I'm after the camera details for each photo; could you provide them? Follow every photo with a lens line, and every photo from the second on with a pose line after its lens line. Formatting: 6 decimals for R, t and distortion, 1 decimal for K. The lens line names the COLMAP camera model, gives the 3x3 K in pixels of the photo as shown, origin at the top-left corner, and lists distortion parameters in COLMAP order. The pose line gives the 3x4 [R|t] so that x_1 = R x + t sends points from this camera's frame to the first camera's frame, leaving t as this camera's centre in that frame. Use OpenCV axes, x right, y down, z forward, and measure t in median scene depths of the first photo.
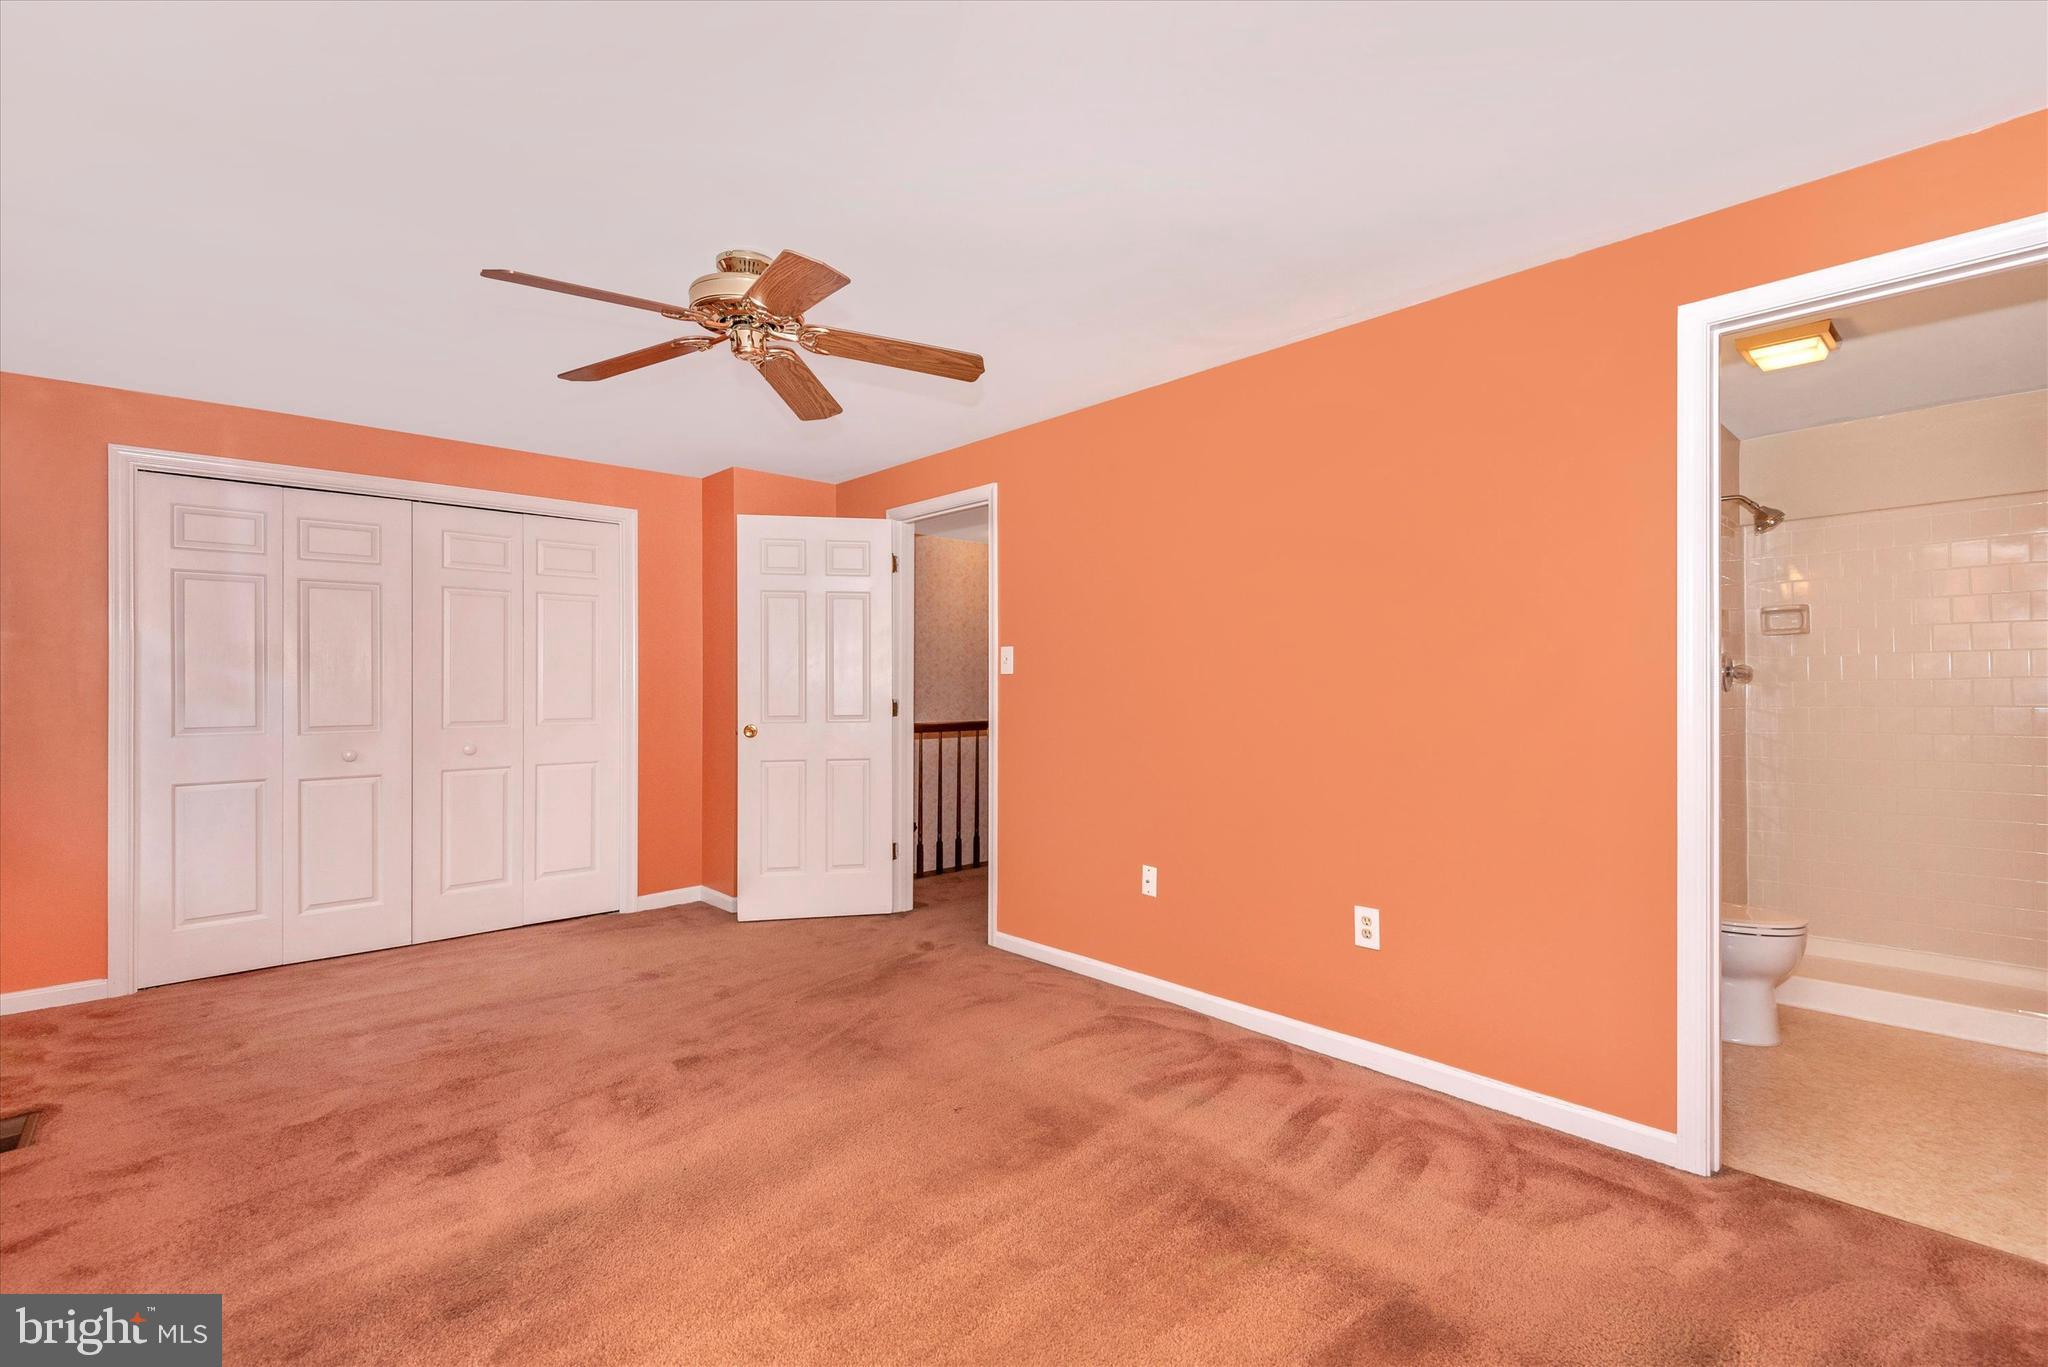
lens RADIAL K [[936.2, 0, 1015.7], [0, 936.2, 677.1], [0, 0, 1]] dist [0.008936, -0.003531]
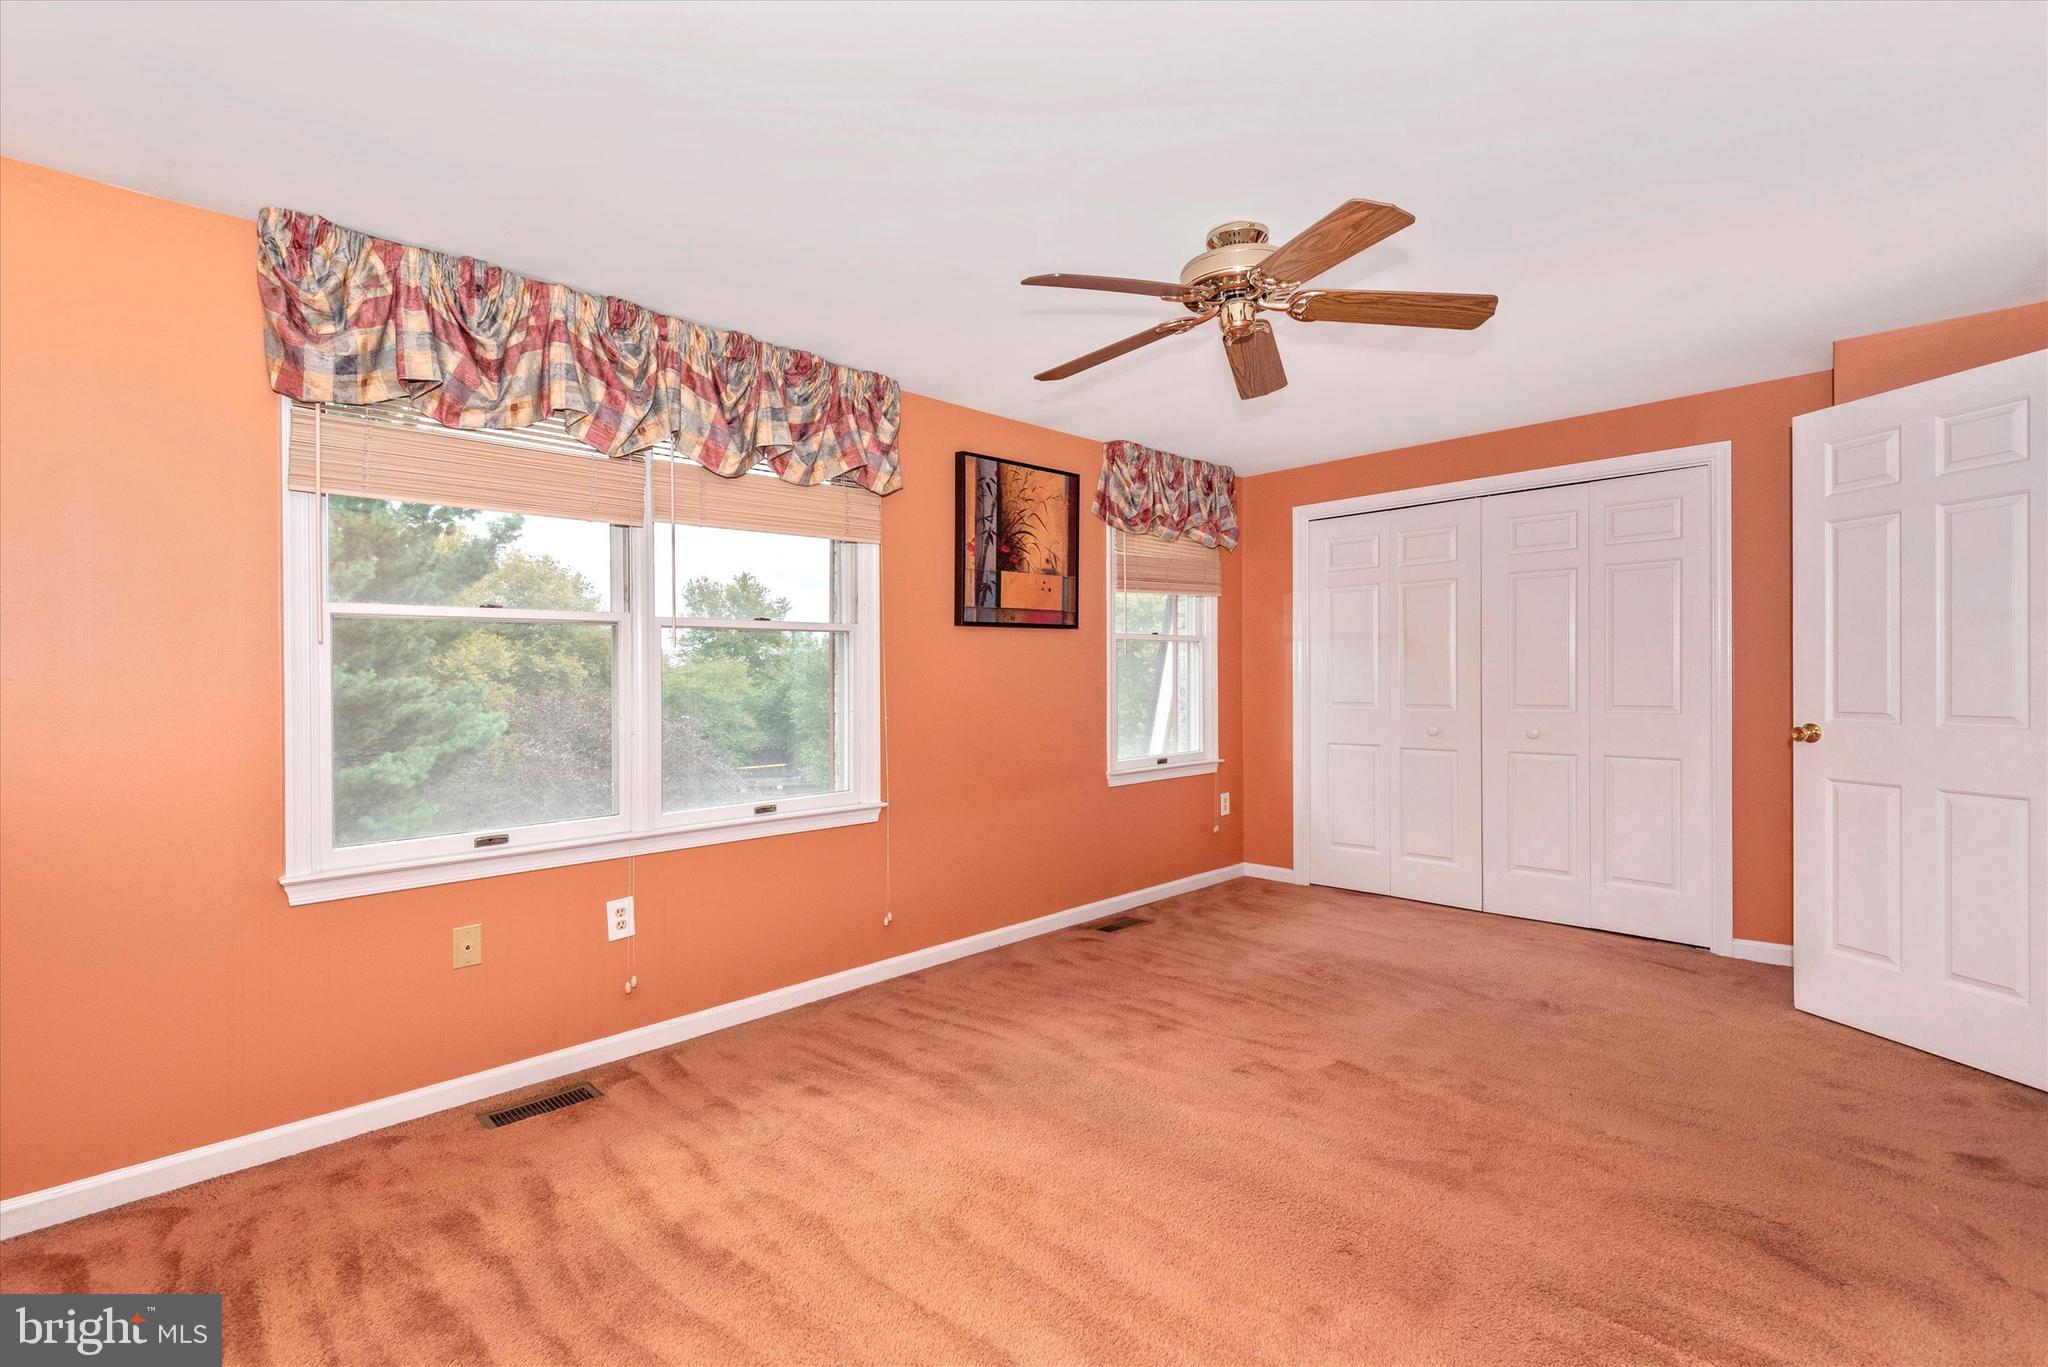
lens RADIAL K [[936.2, 0, 1035.2], [0, 936.2, 678.2], [0, 0, 1]] dist [0.008936, -0.003531]
pose [[0.040332, 0.003647, -0.999180, 0.648809], [0.020778, 0.999774, 0.004488, 0.005205], [0.998970, -0.020941, 0.040247, 0.723633]]
